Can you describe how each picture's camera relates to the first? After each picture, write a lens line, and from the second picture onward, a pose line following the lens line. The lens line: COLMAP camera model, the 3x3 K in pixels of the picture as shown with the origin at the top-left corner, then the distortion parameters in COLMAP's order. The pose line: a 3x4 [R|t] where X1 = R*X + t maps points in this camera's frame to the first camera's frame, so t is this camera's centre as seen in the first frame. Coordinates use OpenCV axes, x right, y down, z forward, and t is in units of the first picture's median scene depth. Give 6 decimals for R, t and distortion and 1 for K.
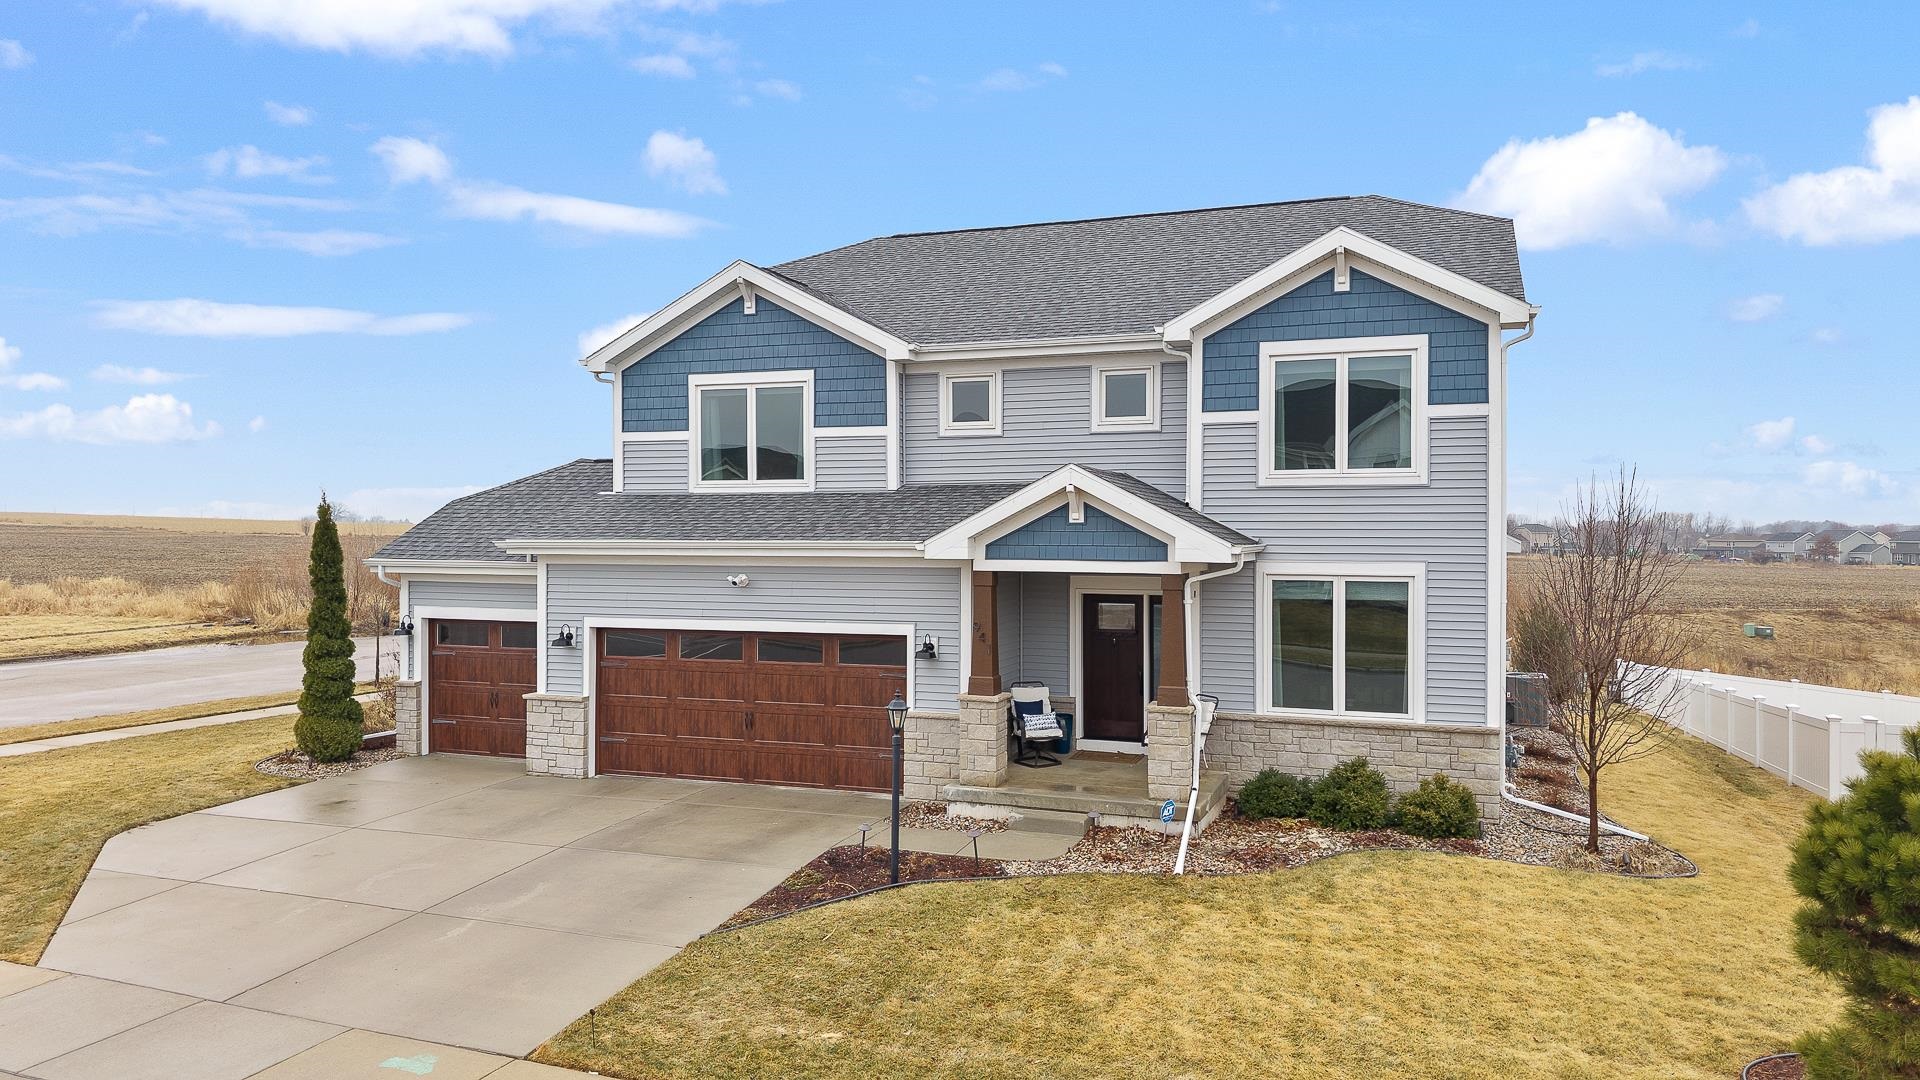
lens RADIAL K [[1317.9, 0, 958.5], [0, 1317.9, 533.0], [0, 0, 1]] dist [0.068108, -0.104980]
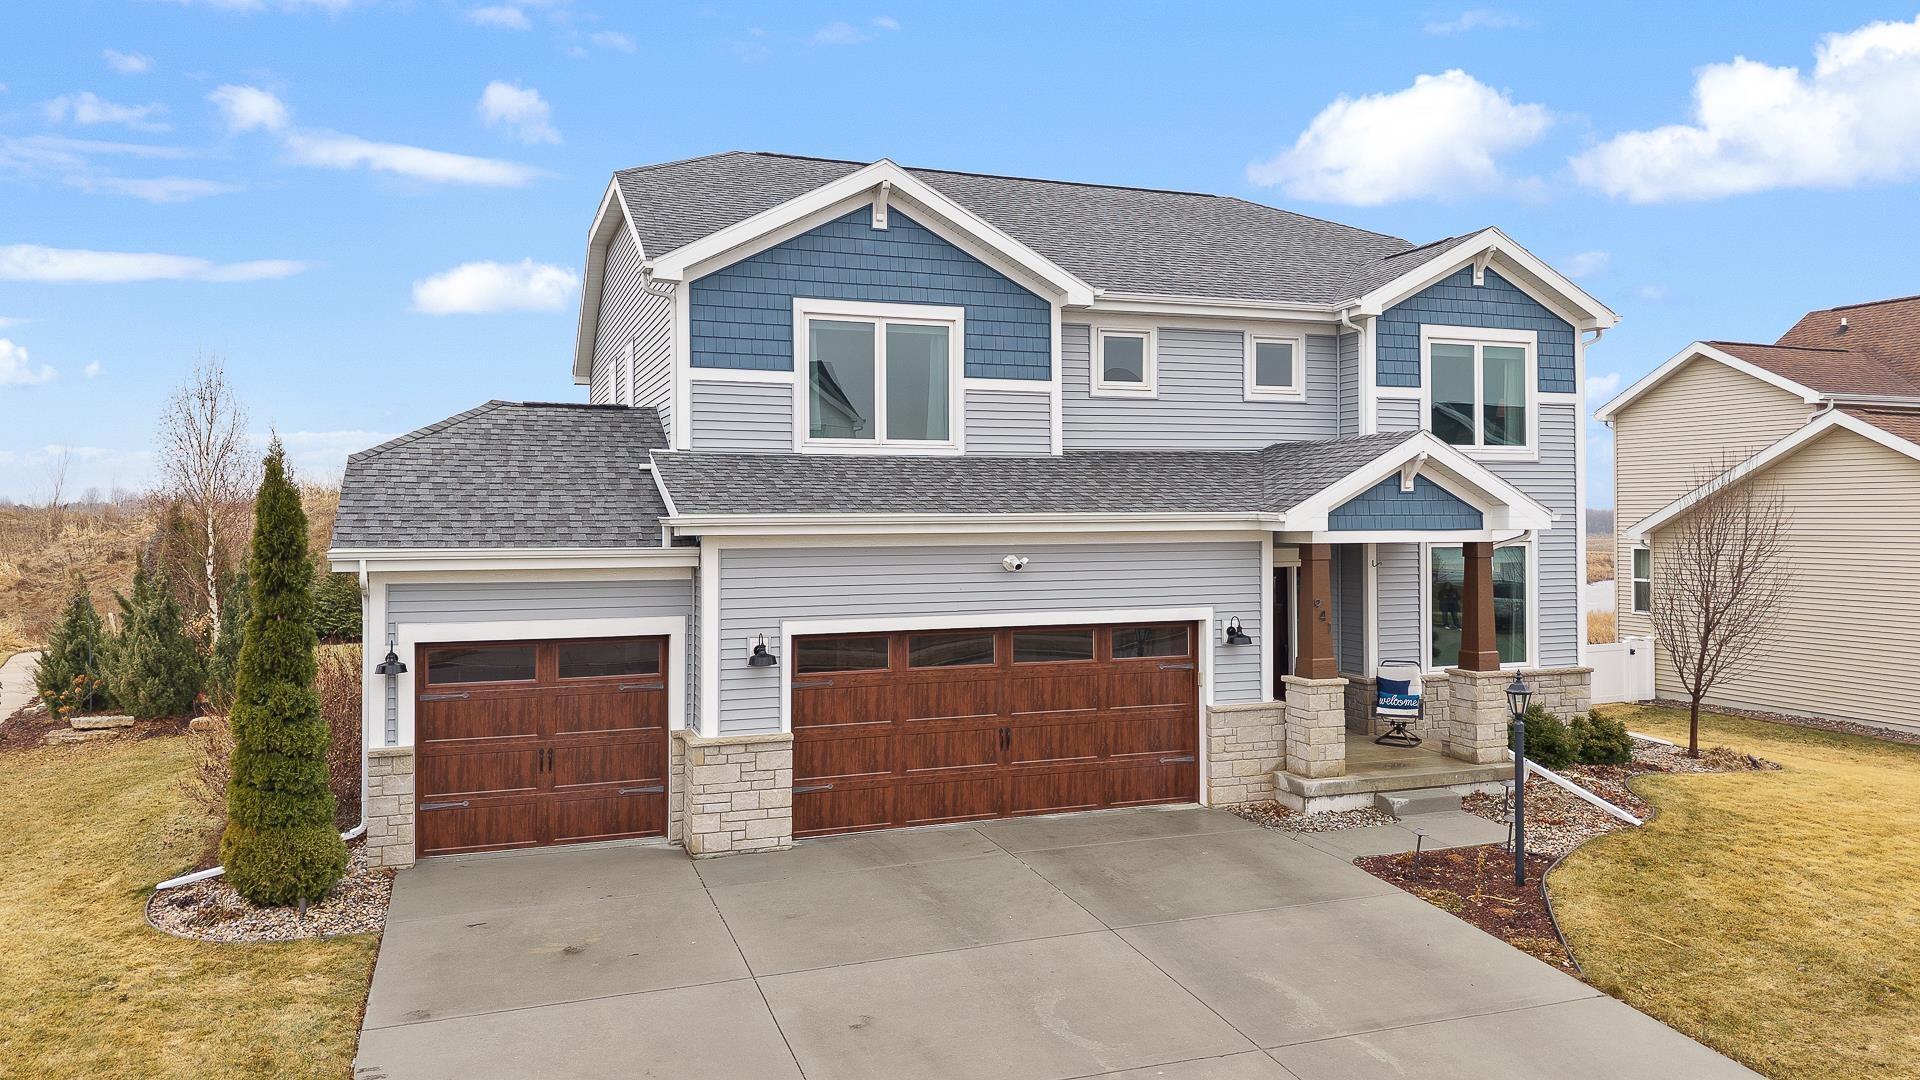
lens RADIAL K [[1291.3, 0, 952.0], [0, 1291.3, 496.9], [0, 0, 1]] dist [0.034413, -0.055832]
pose [[0.764068, 0.004531, 0.645120, -0.720928], [0.007025, 0.999858, -0.015342, 0.007890], [-0.645098, 0.016254, 0.763927, 0.443316]]
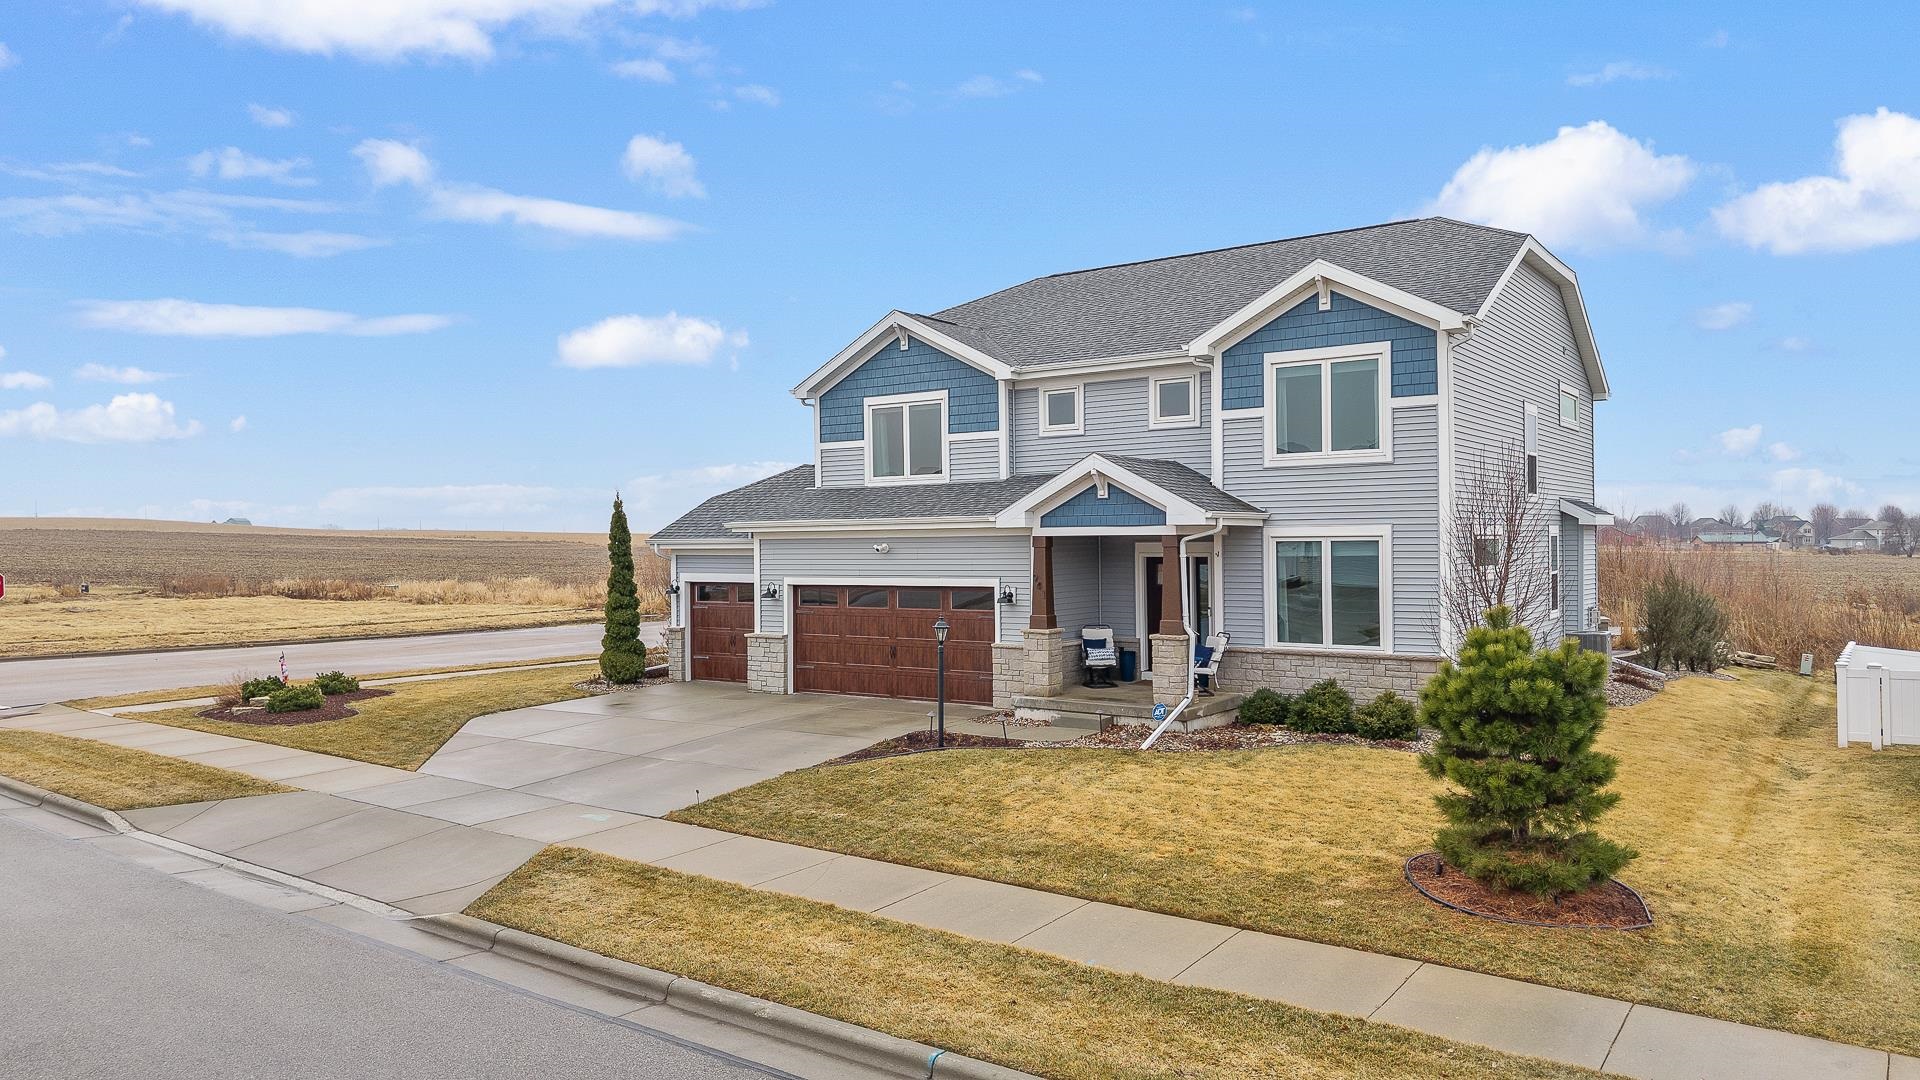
lens RADIAL K [[1290.8, 0, 953.3], [0, 1290.8, 535.1], [0, 0, 1]] dist [0.079640, -0.123535]
pose [[0.964789, -0.013359, -0.262686, 0.261552], [0.011460, 0.999896, -0.008758, 0.036226], [0.262776, 0.005440, 0.964842, -0.268578]]
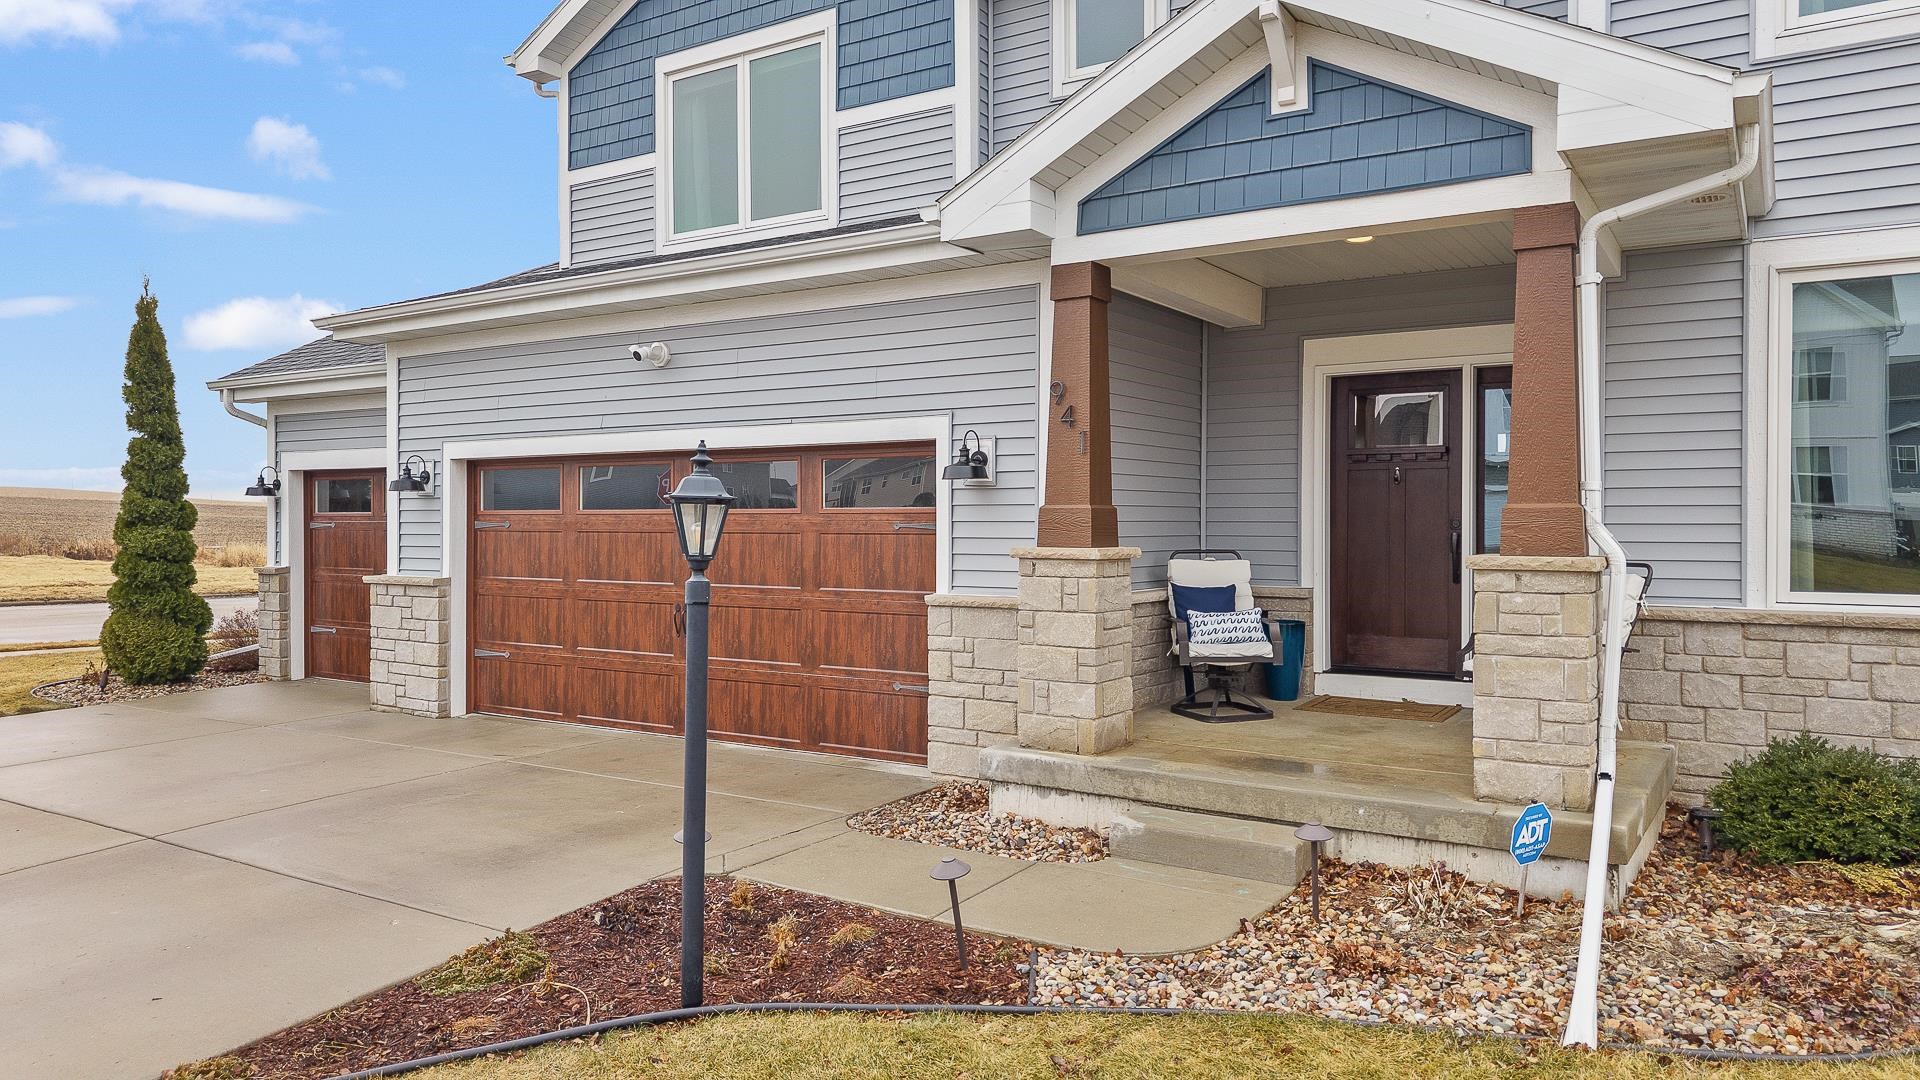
lens RADIAL K [[1290.8, 0, 953.3], [0, 1290.8, 535.1], [0, 0, 1]] dist [0.079640, -0.123535]
pose [[0.973048, 0.001073, -0.230598, 0.075157], [0.000051, 0.999988, 0.004866, 0.110157], [0.230601, -0.004747, 0.973037, 0.535732]]
